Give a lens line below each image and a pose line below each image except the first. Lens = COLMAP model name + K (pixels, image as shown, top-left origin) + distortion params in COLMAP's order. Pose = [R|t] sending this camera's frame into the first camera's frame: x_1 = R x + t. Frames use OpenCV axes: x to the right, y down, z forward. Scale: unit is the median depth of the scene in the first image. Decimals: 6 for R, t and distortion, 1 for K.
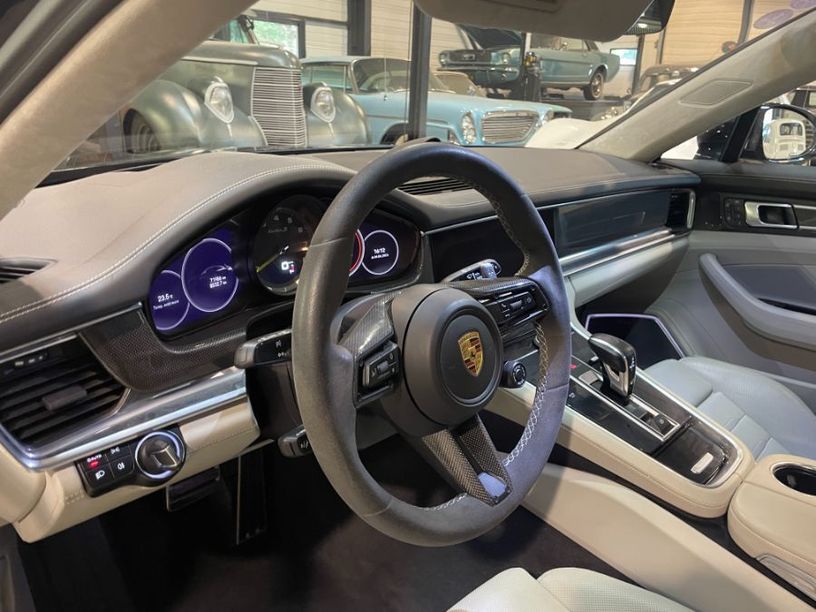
lens RADIAL K [[610.1, 0, 428.3], [0, 610.1, 307.1], [0, 0, 1]] dist [0.059407, 0.000509]
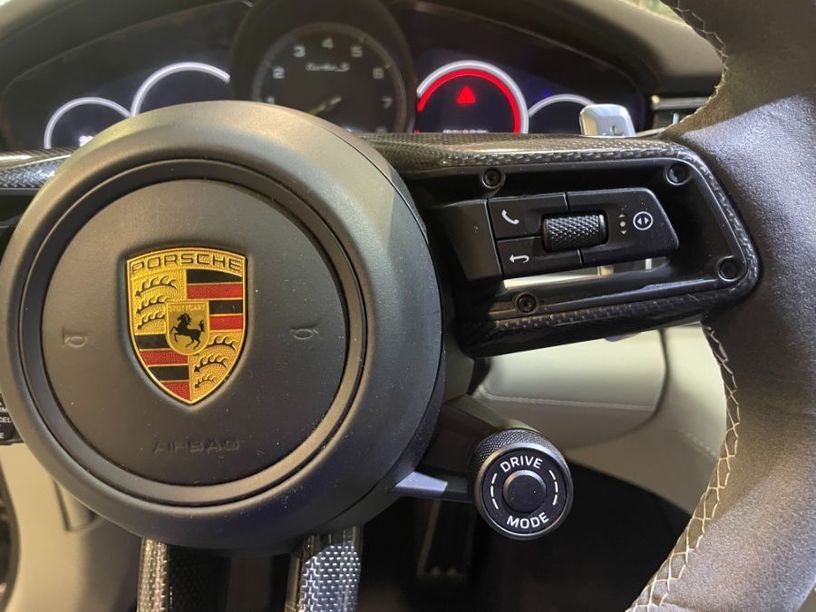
lens RADIAL K [[642.1, 0, 396.4], [0, 642.1, 306.3], [0, 0, 1]] dist [0.097462, -0.170629]
pose [[0.652887, 0.215068, -0.726281, 0.135395], [-0.220330, 0.971305, 0.089561, 0.008882], [0.724702, 0.101548, 0.681538, 0.346045]]
